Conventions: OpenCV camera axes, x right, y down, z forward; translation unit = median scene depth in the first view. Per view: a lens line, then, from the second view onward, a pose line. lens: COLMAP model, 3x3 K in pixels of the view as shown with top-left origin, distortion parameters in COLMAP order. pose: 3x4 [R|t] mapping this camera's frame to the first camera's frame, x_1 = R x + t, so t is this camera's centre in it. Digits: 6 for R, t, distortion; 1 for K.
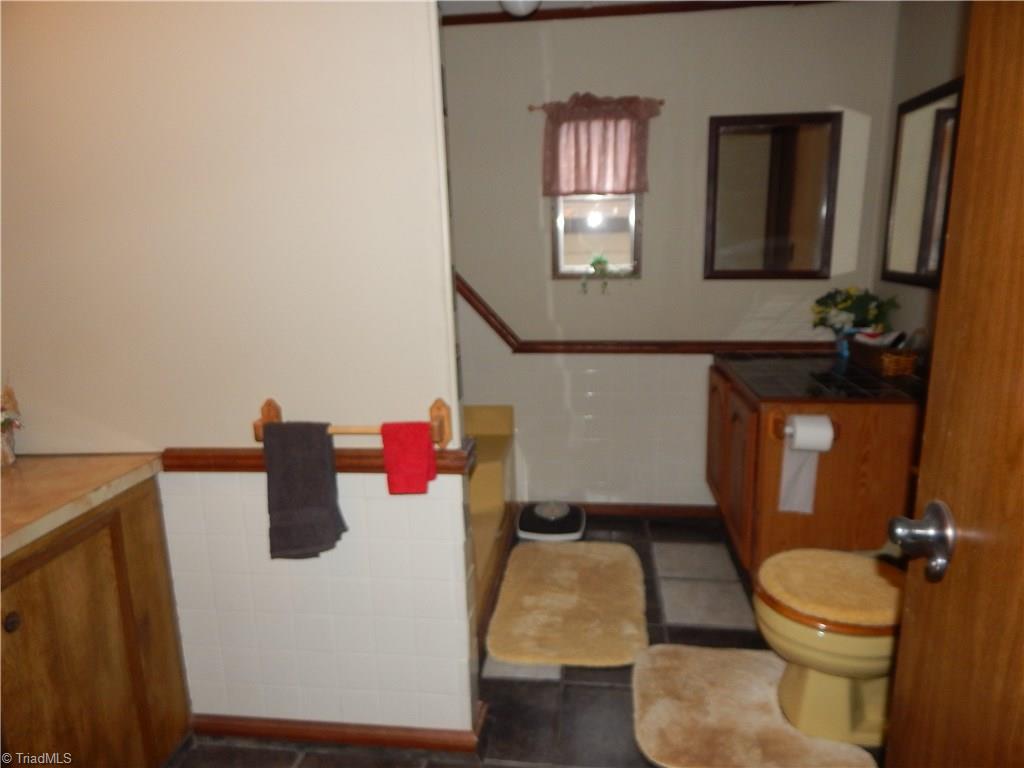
lens RADIAL K [[670.4, 0, 512.0], [0, 670.4, 384.0], [0, 0, 1]] dist [0.001894, 0.001399]
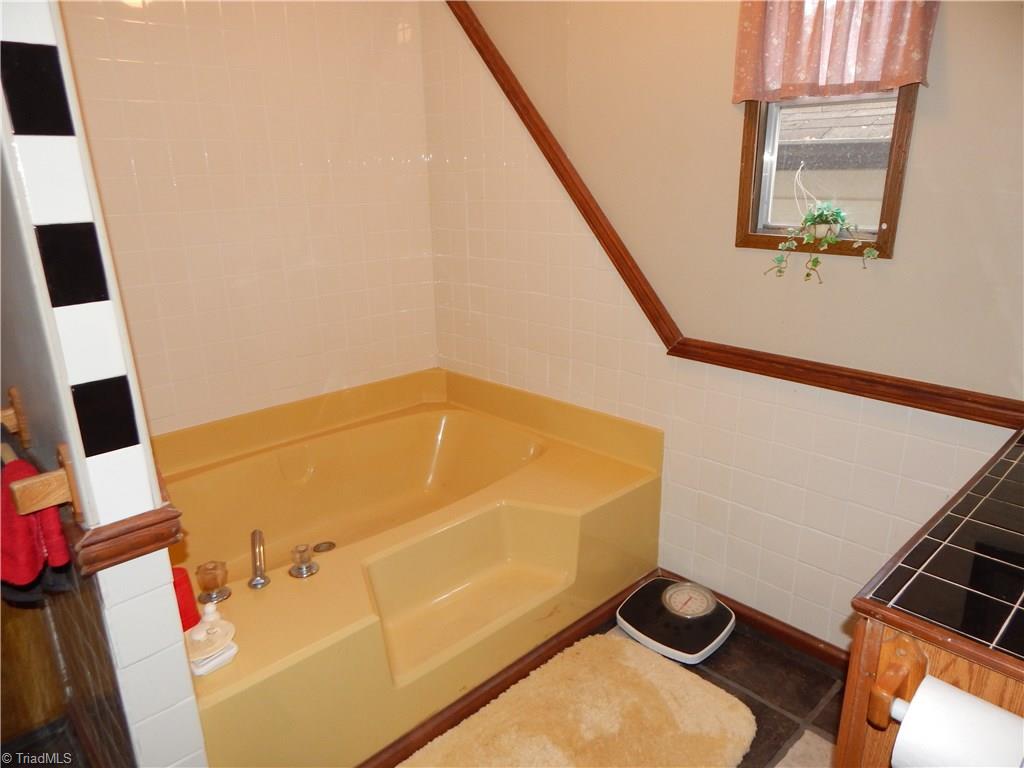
lens RADIAL K [[670.4, 0, 512.0], [0, 670.4, 384.0], [0, 0, 1]] dist [0.001894, 0.001399]
pose [[0.763036, 0.193935, -0.616575, 0.307279], [-0.136894, 0.980774, 0.139078, -0.091791], [0.631693, -0.021716, 0.774915, 0.407625]]
